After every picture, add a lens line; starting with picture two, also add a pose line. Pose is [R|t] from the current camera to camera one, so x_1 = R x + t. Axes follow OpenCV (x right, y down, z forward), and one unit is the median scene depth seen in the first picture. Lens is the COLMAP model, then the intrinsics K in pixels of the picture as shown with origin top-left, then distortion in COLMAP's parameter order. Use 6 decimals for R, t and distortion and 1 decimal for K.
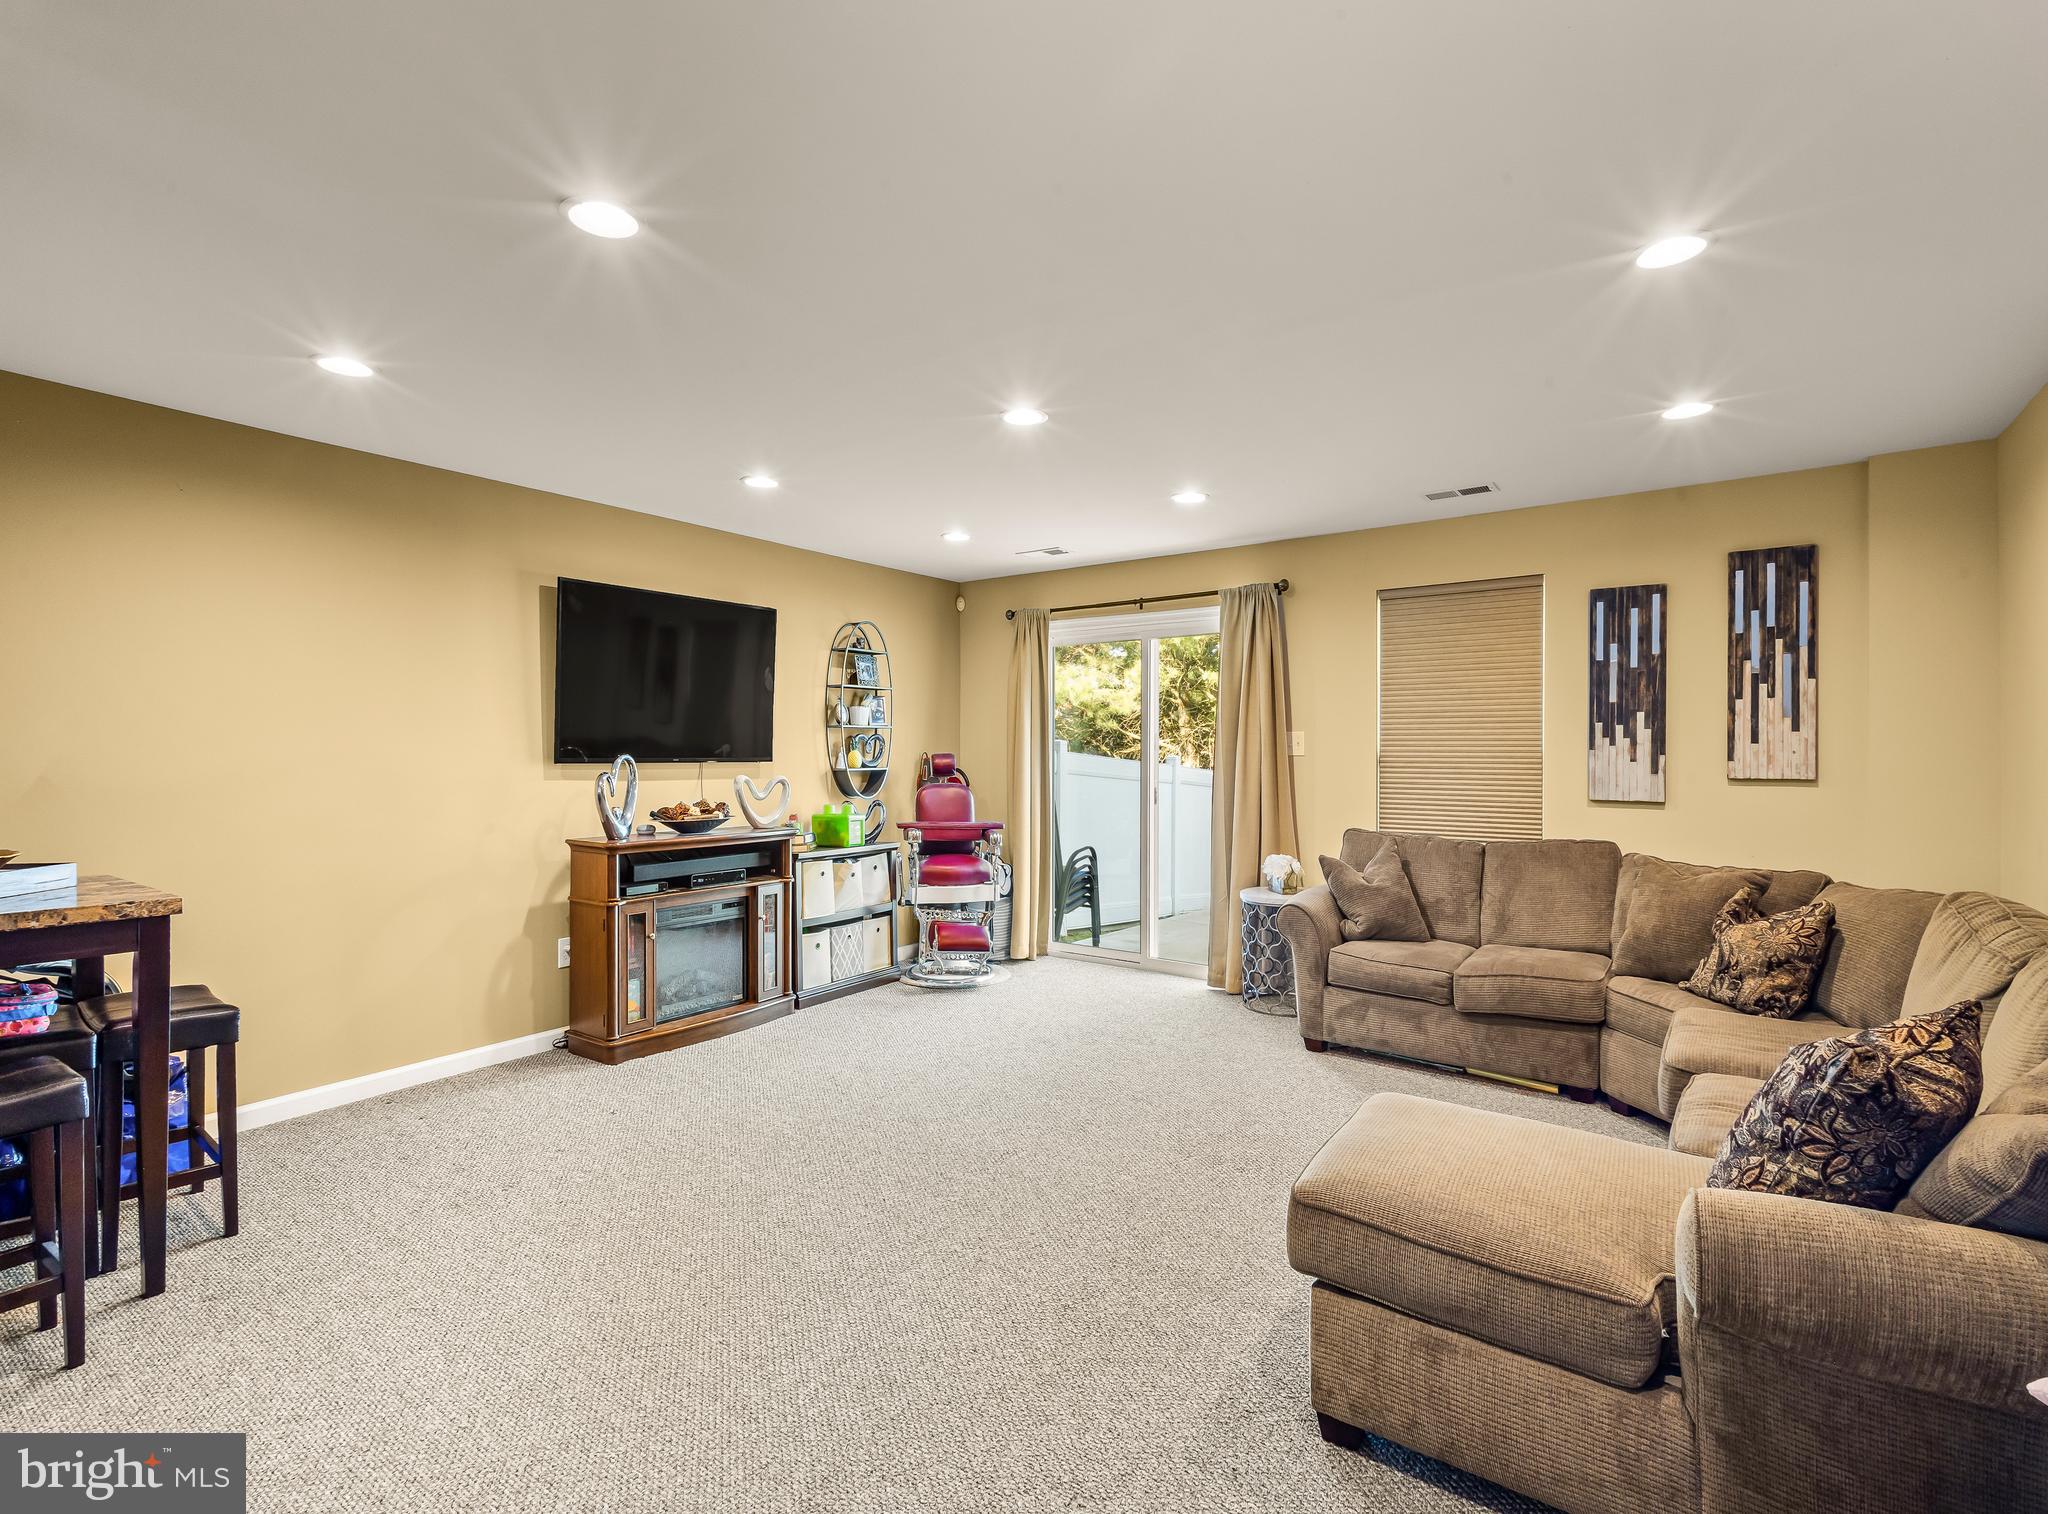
lens RADIAL K [[956.4, 0, 1024.0], [0, 956.4, 757.0], [0, 0, 1]] dist [0.000984, 0.000215]
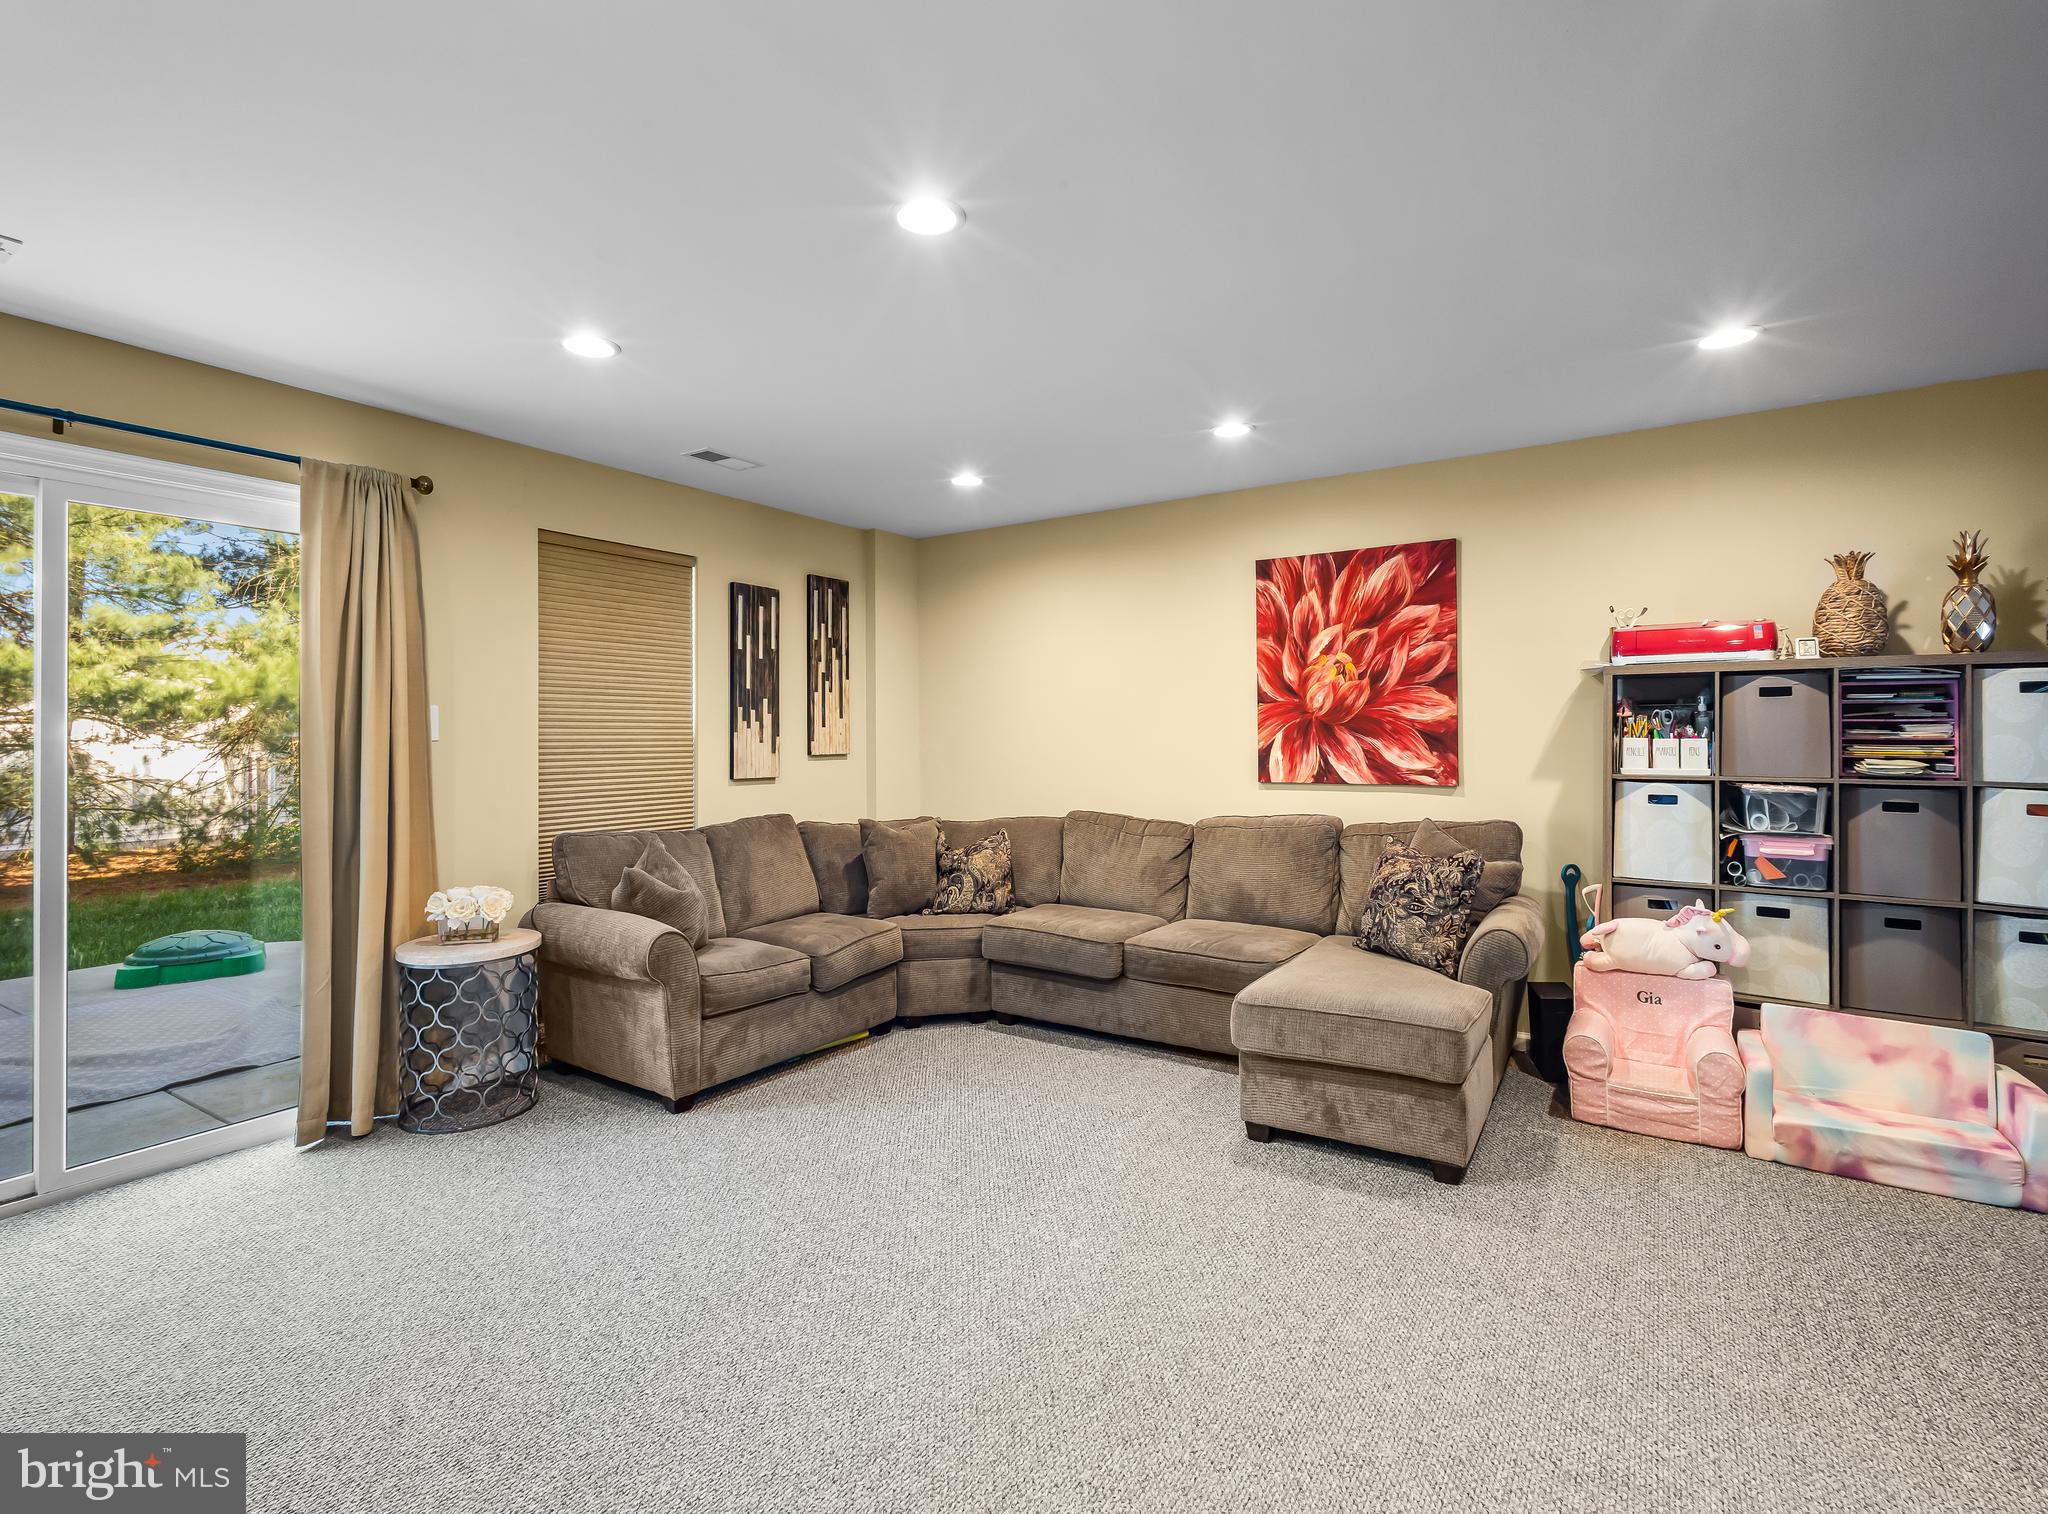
lens RADIAL K [[944.0, 0, 1013.2], [0, 944.0, 727.3], [0, 0, 1]] dist [0.001907, 0.000153]
pose [[-0.020775, 0.009752, 0.999737, -0.497391], [0.013895, 0.999859, -0.009465, 0.001439], [-0.999688, 0.013695, -0.020908, 0.758104]]
